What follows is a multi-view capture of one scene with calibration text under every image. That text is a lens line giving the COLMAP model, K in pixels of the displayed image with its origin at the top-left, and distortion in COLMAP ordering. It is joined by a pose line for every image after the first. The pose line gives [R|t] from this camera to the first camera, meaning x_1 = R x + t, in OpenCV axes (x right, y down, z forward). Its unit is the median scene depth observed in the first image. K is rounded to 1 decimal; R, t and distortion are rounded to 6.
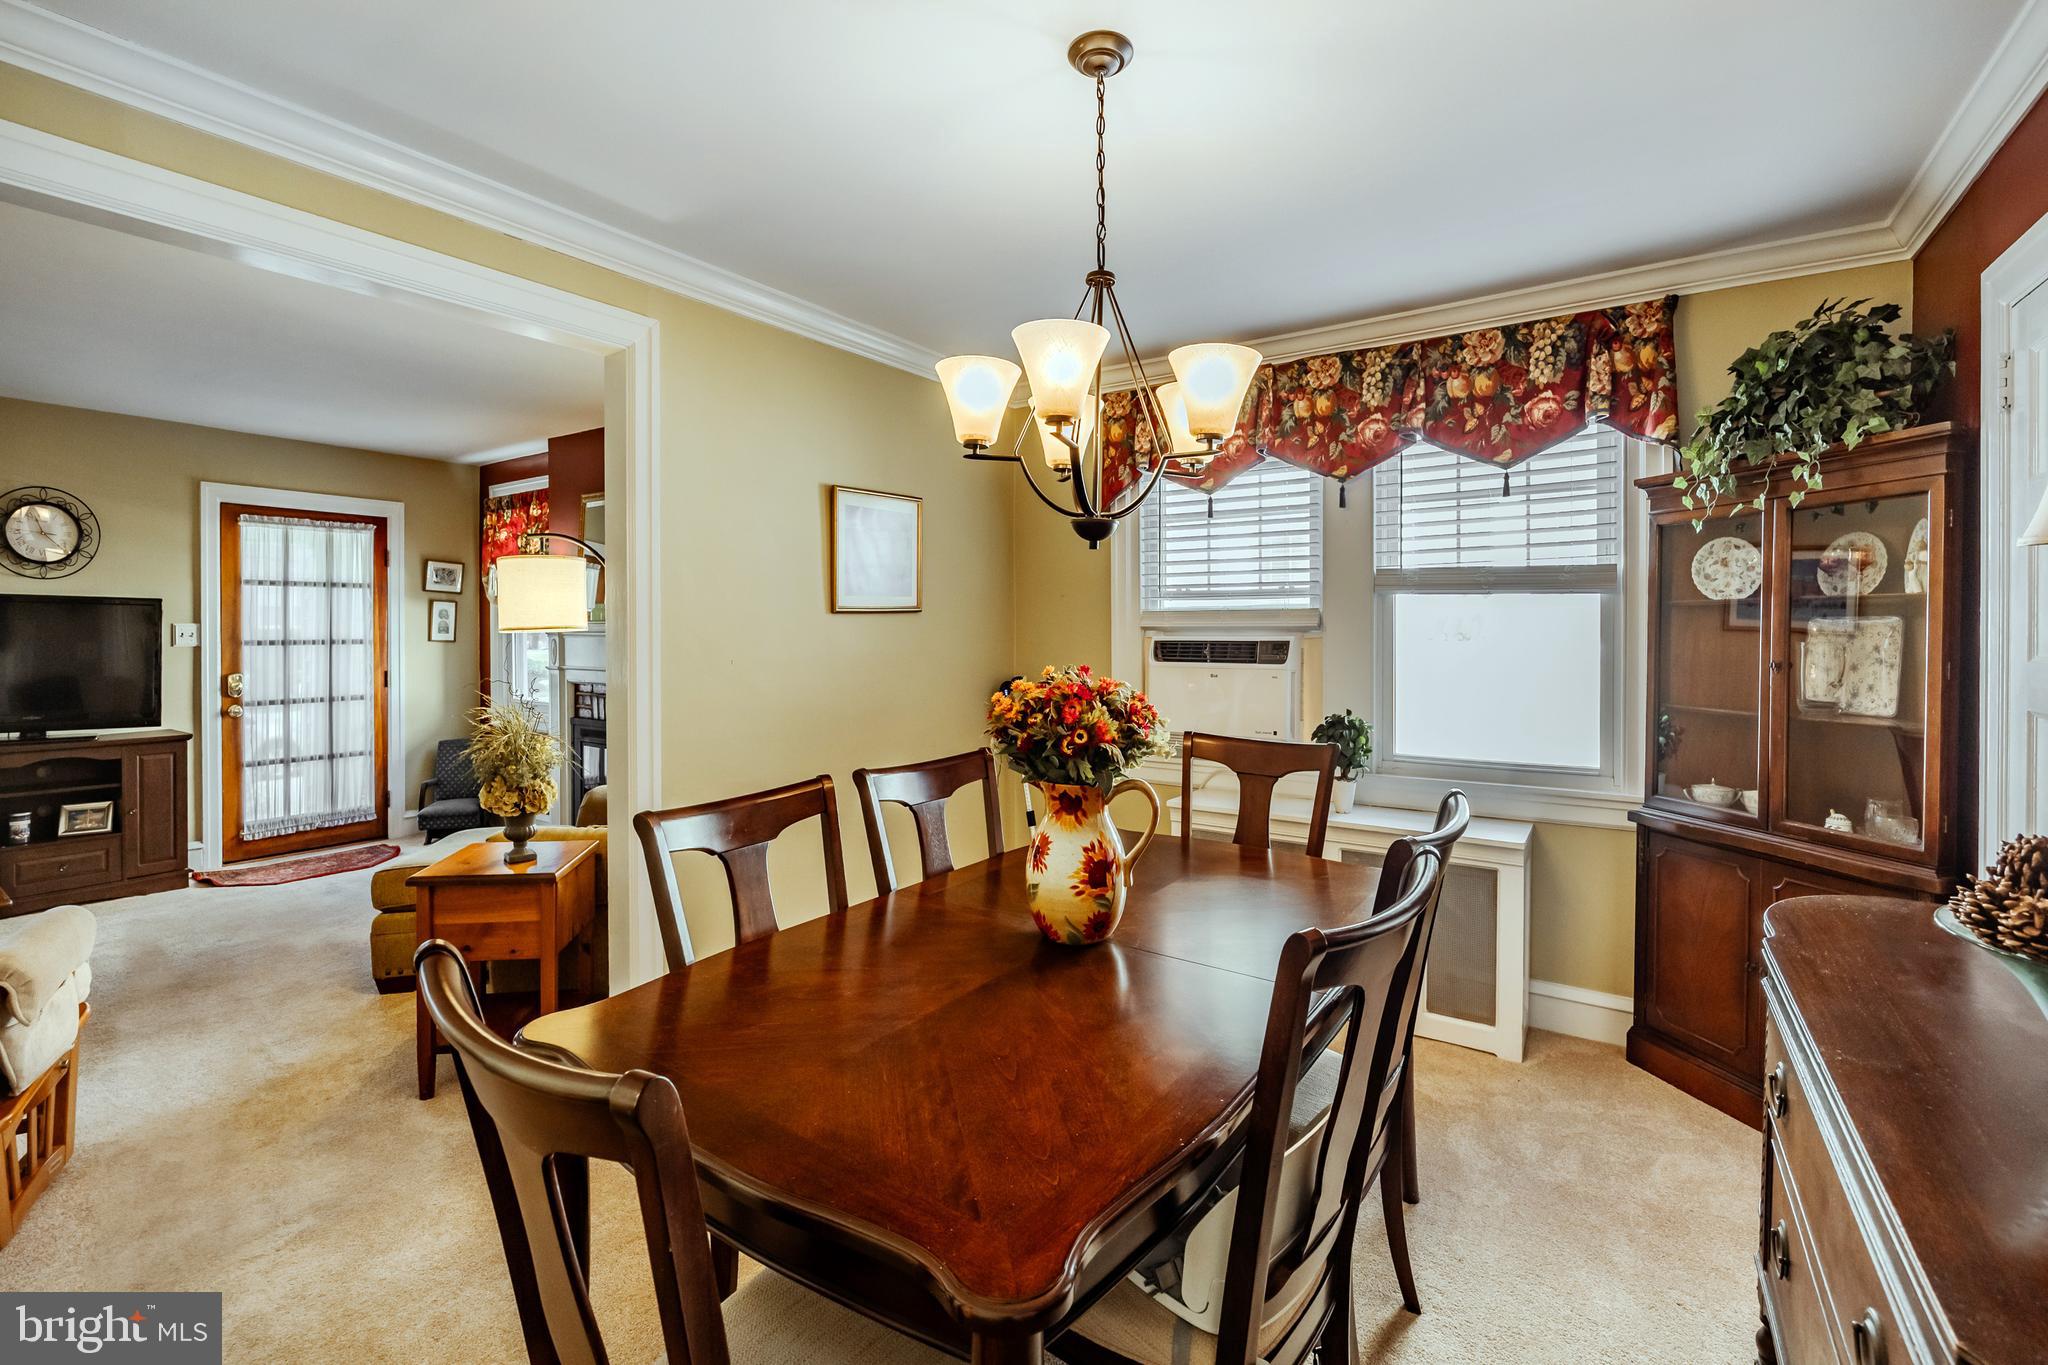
lens RADIAL K [[888.3, 0, 954.3], [0, 888.3, 638.3], [0, 0, 1]] dist [-0.007451, 0.001470]
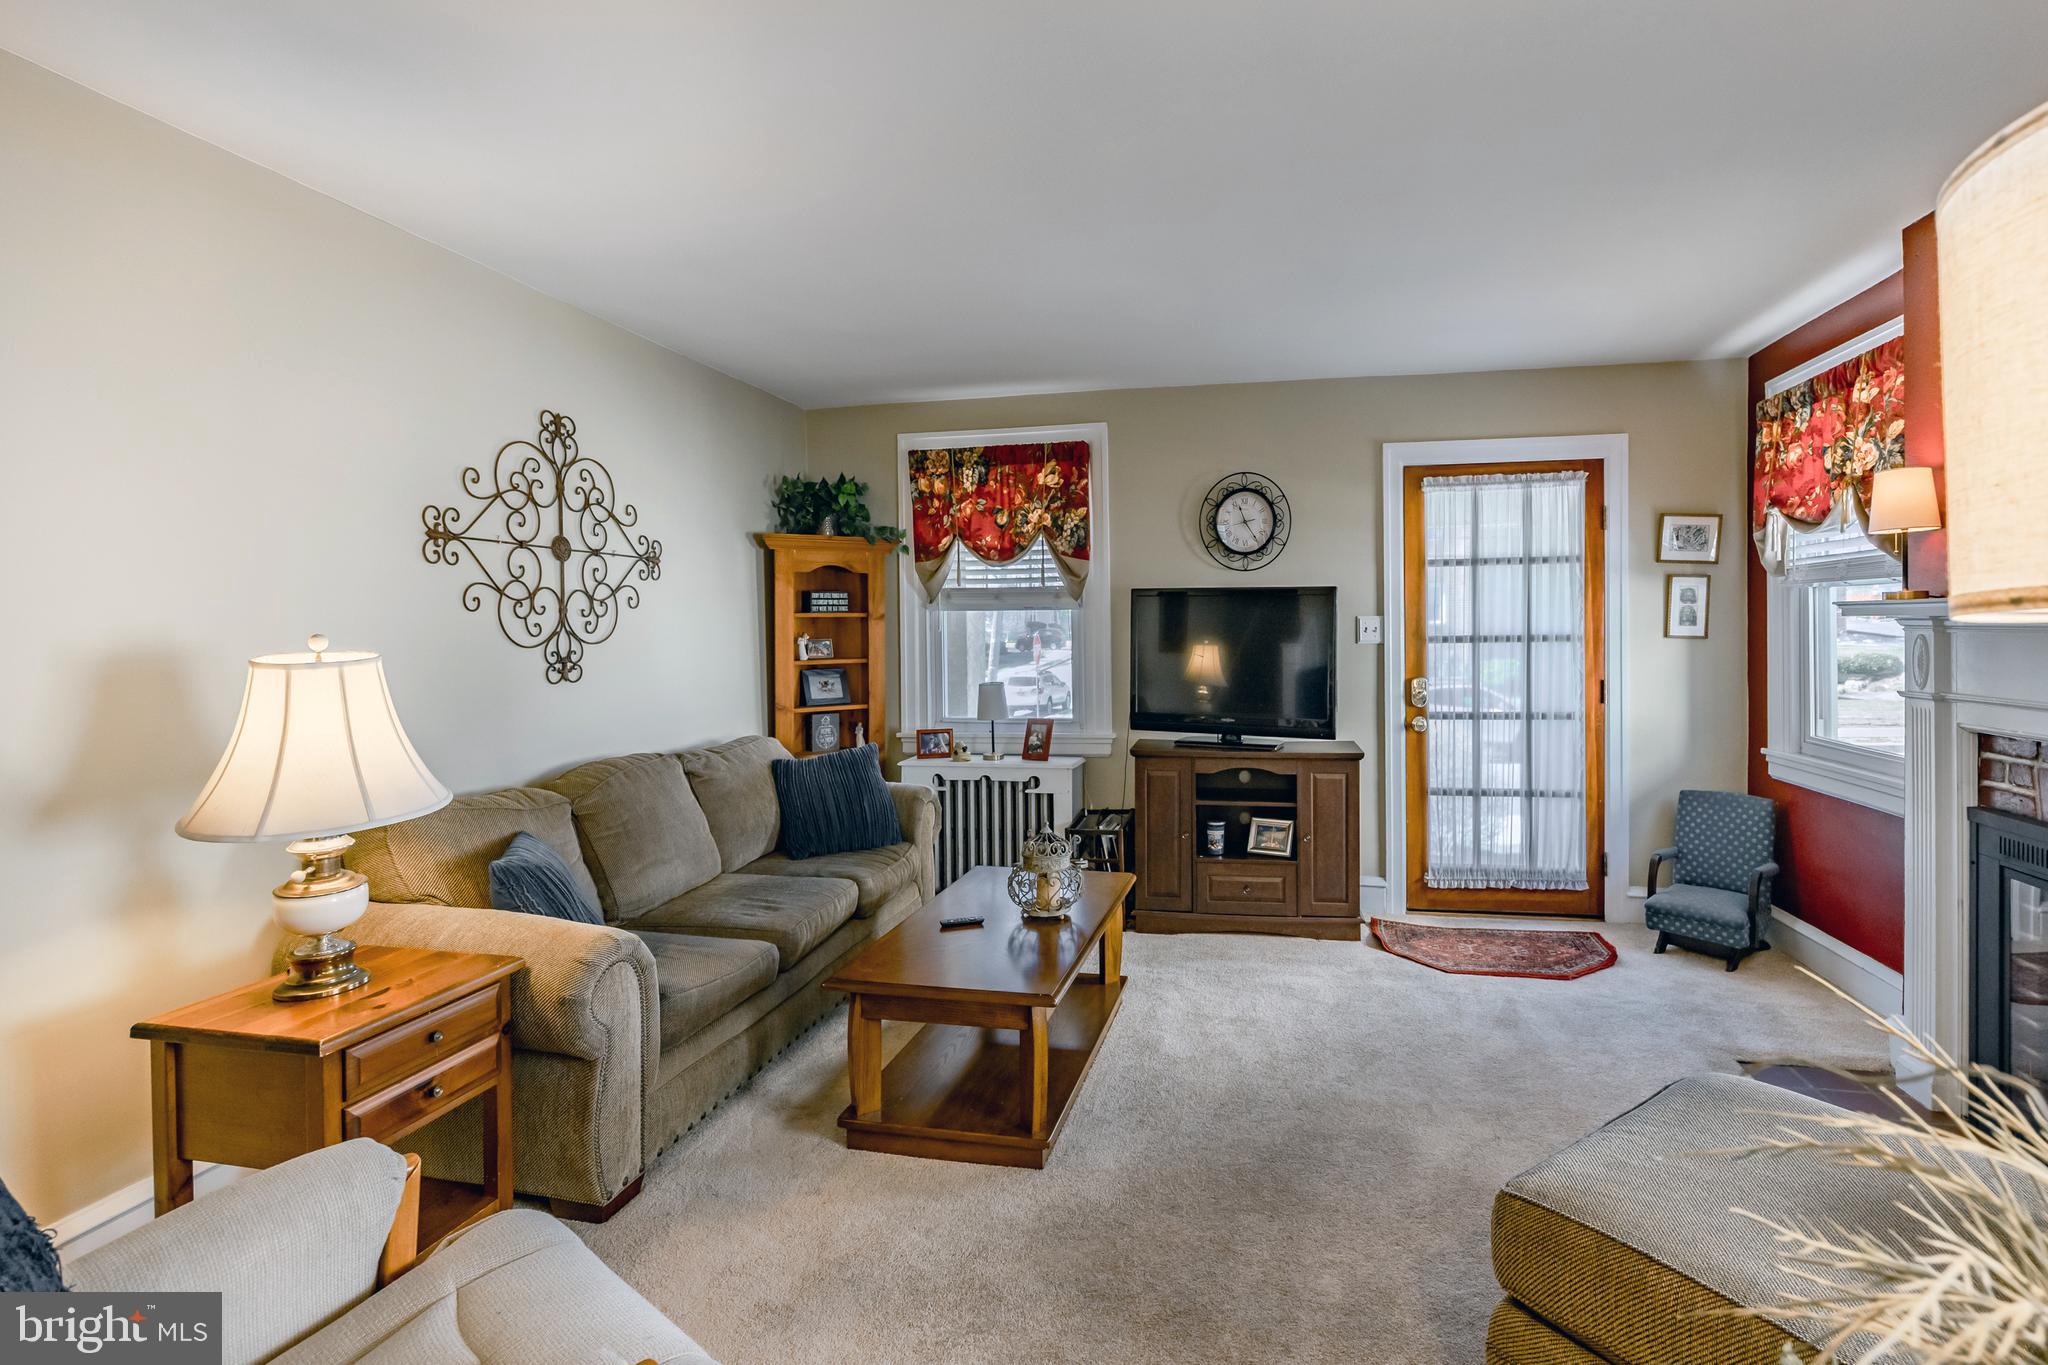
lens RADIAL K [[888.3, 0, 1113.1], [0, 888.3, 638.1], [0, 0, 1]] dist [-0.007451, 0.001470]
pose [[0.447564, 0.004634, -0.894240, -0.241261], [0.003542, 0.999970, 0.006954, -0.002930], [0.894245, -0.006279, 0.447534, 0.434765]]
